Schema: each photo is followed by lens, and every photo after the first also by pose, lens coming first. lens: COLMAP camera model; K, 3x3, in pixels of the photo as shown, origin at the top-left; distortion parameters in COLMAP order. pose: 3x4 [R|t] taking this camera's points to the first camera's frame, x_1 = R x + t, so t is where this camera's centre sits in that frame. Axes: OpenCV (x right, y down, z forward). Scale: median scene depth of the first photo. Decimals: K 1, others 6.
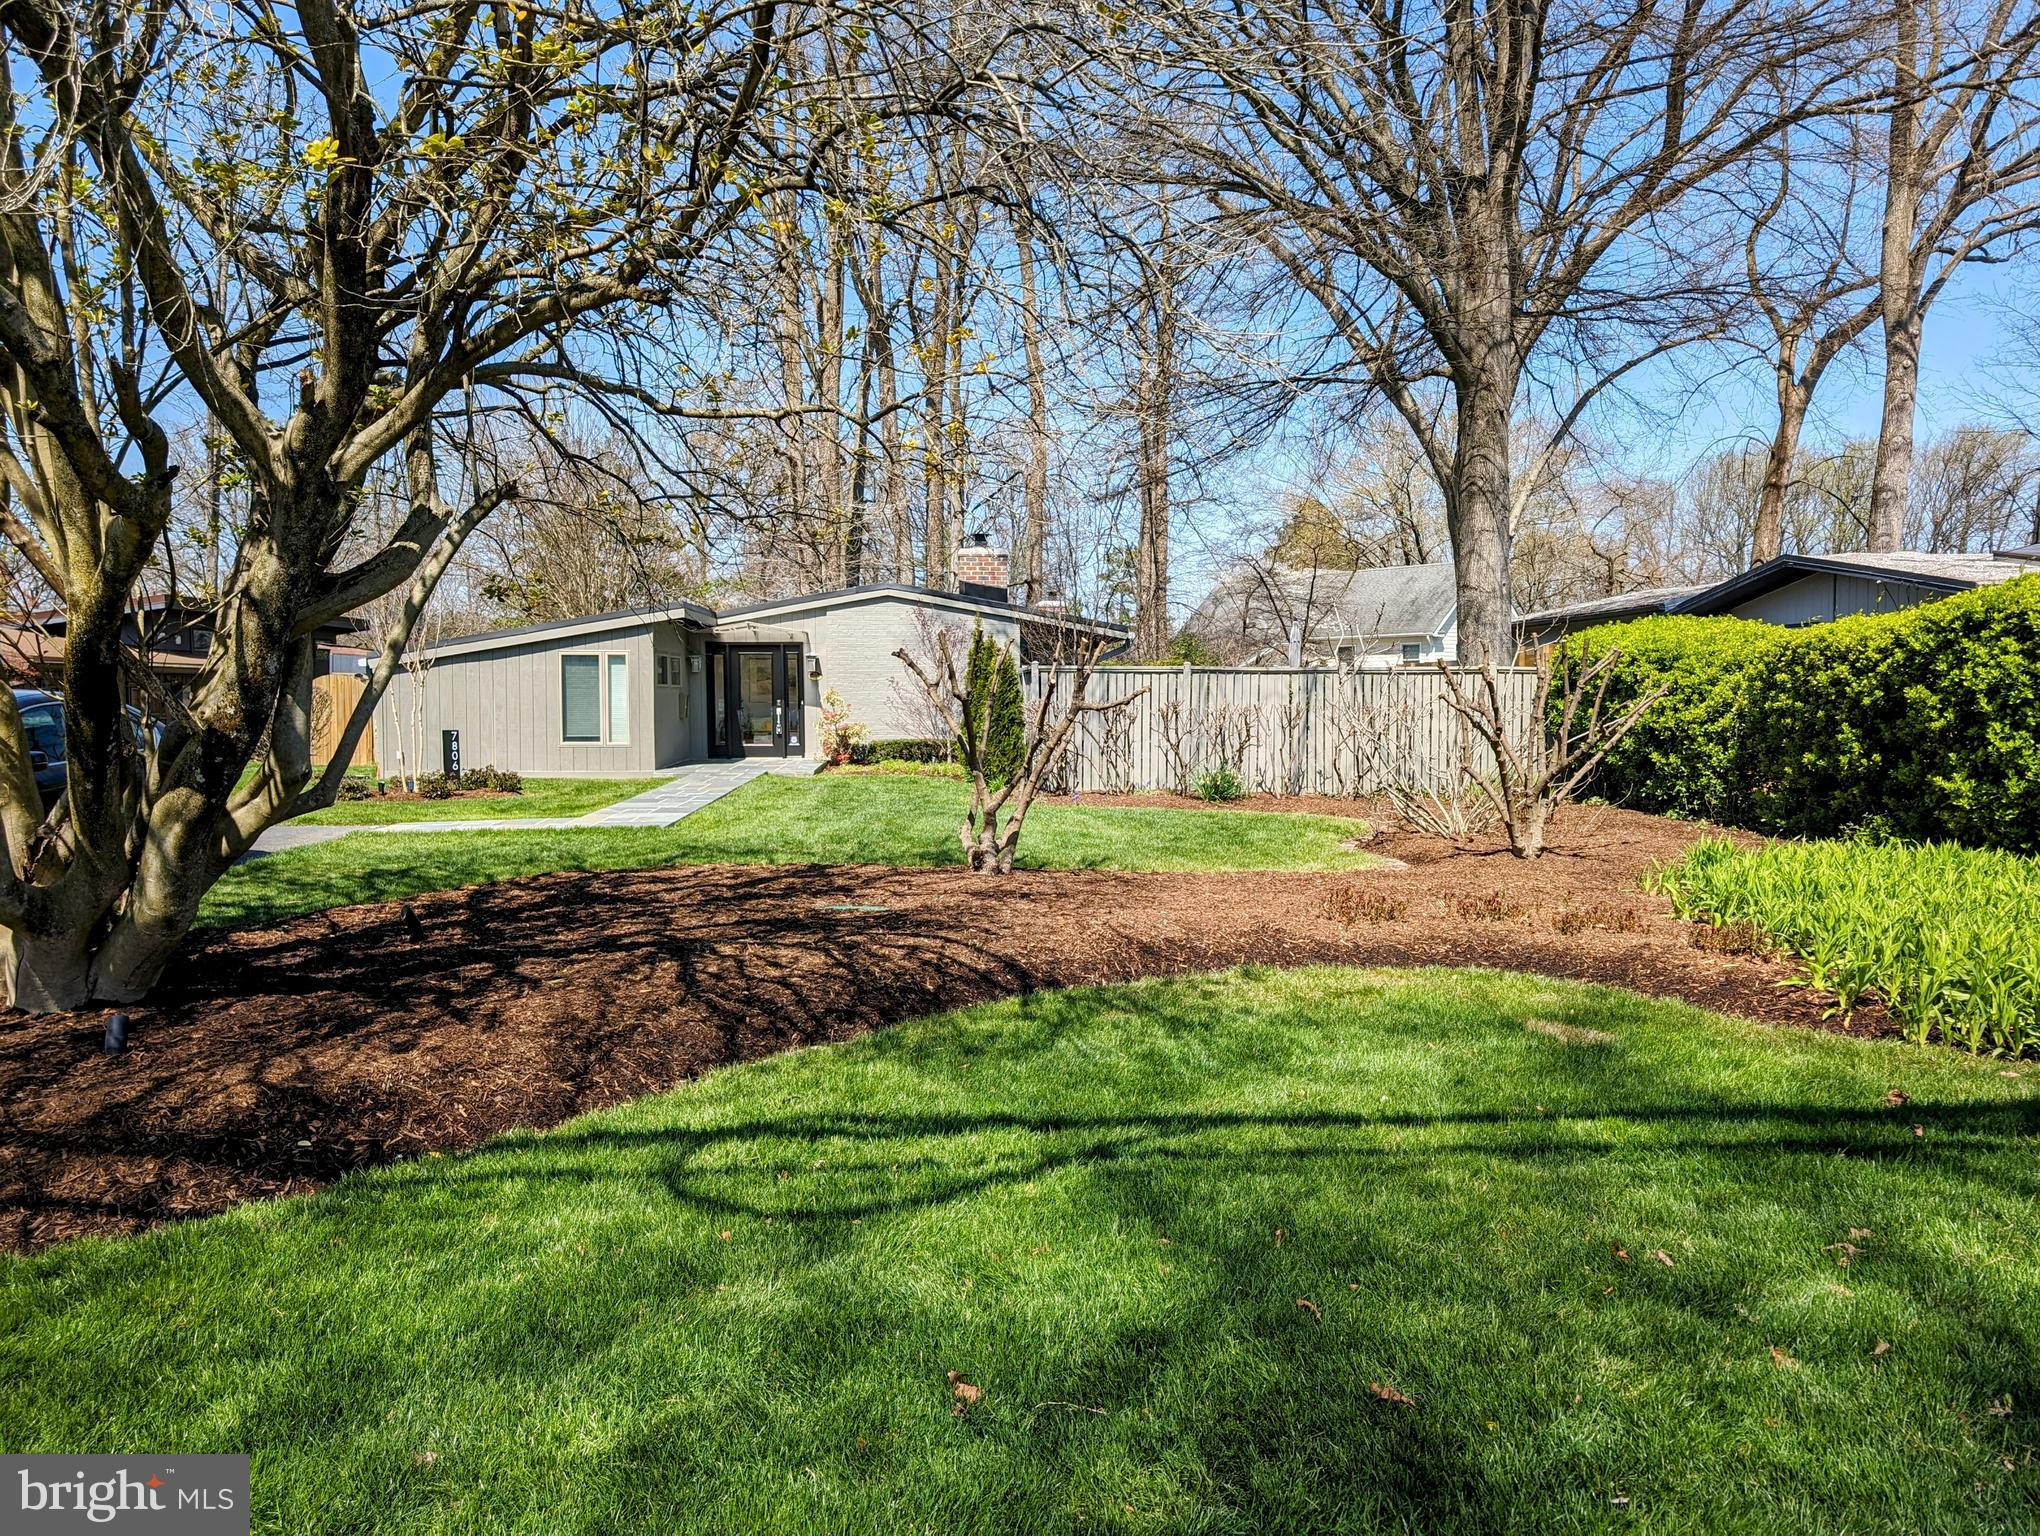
lens RADIAL K [[1472.4, 0, 1020.0], [0, 1472.4, 768.0], [0, 0, 1]] dist [-0.001199, 0.001863]
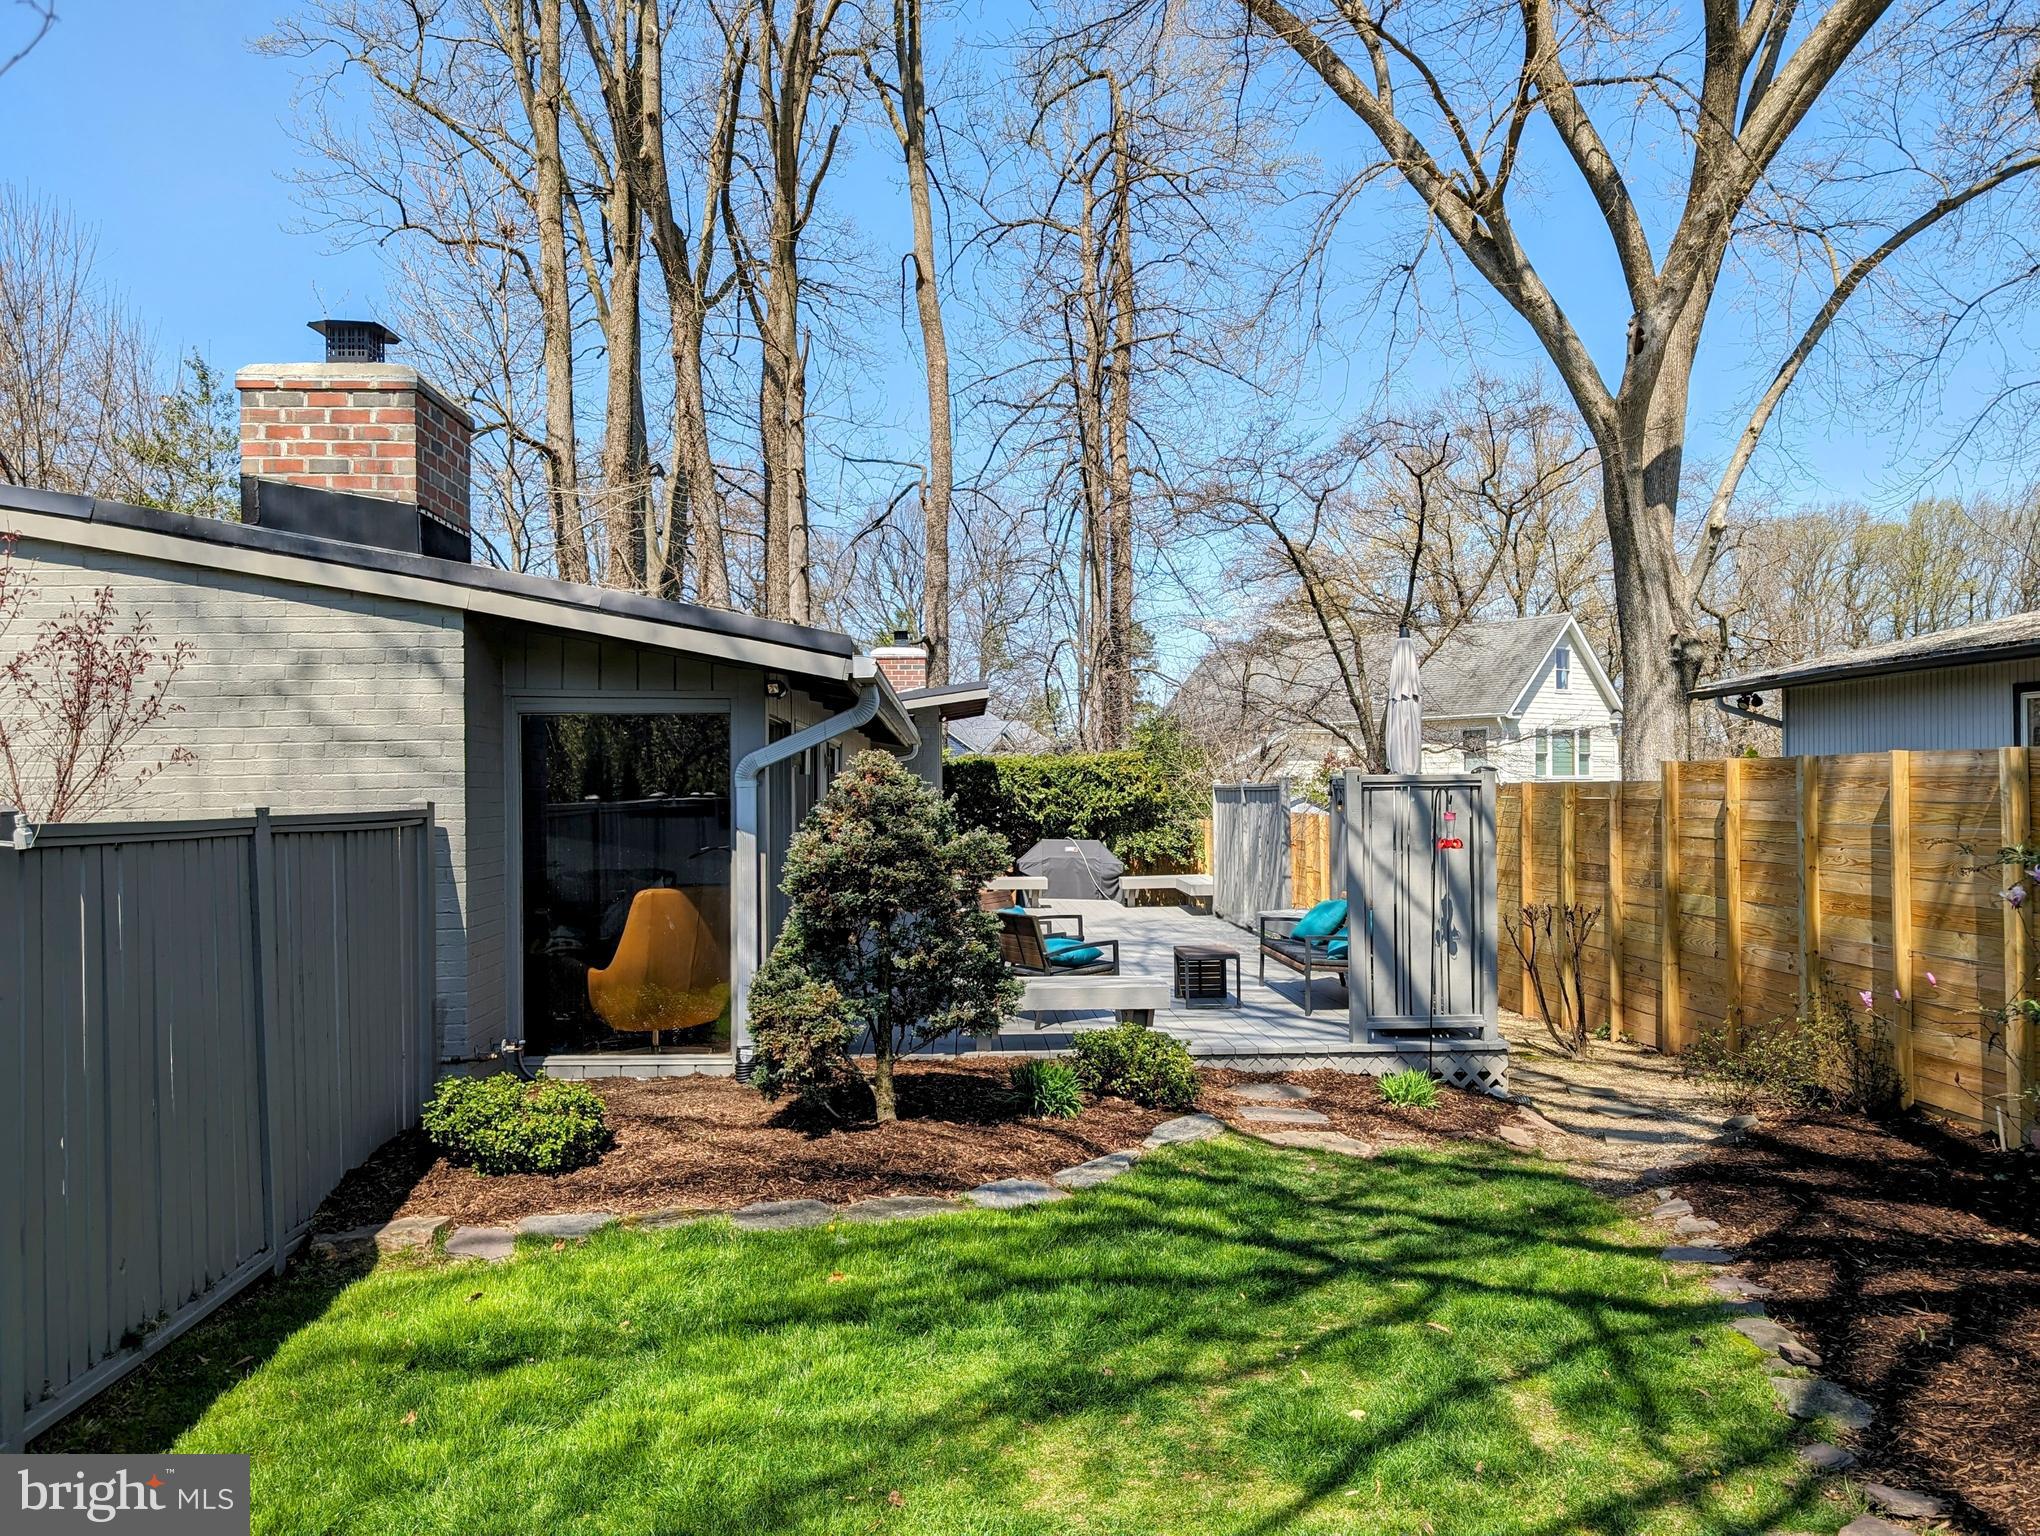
lens RADIAL K [[1472.0, 0, 1021.9], [0, 1472.0, 803.8], [0, 0, 1]] dist [0.002532, -0.005605]
pose [[0.999960, -0.007984, 0.004031, 0.103060], [0.008142, 0.999133, -0.040823, -0.052240], [-0.003702, 0.040854, 0.999158, 0.719764]]
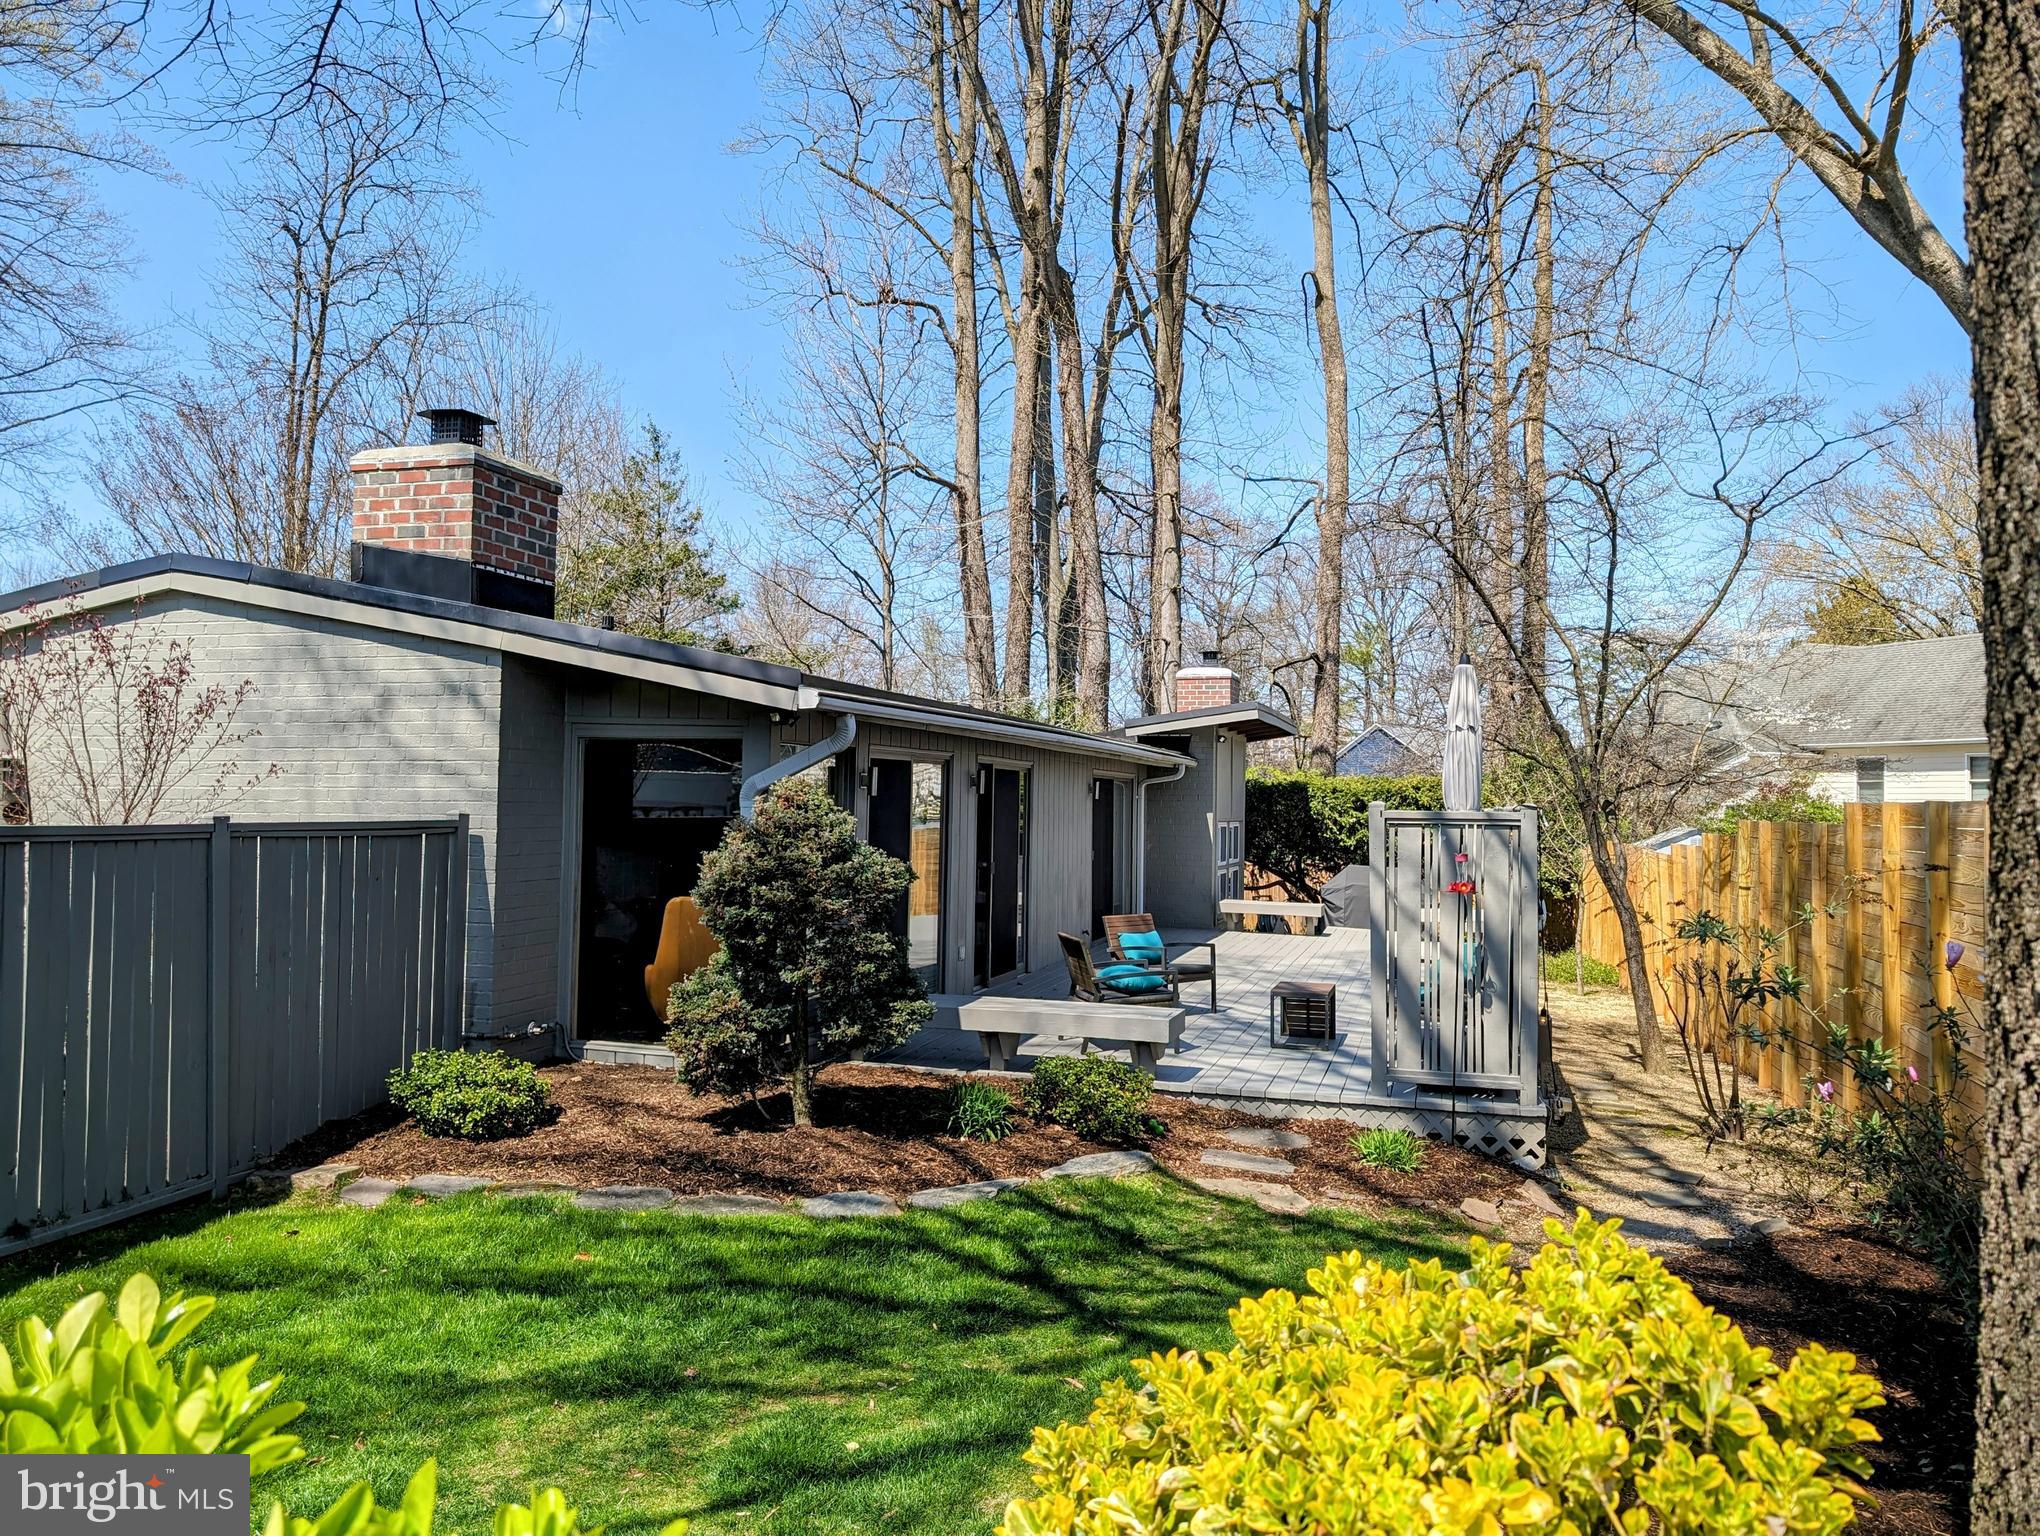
lens RADIAL K [[1472.4, 0, 1020.0], [0, 1472.4, 768.0], [0, 0, 1]] dist [-0.001199, 0.001863]
pose [[0.944930, 0.008204, -0.327170, 0.216096], [-0.033216, 0.996928, -0.070936, -0.055927], [0.325583, 0.077897, 0.942299, 0.730493]]
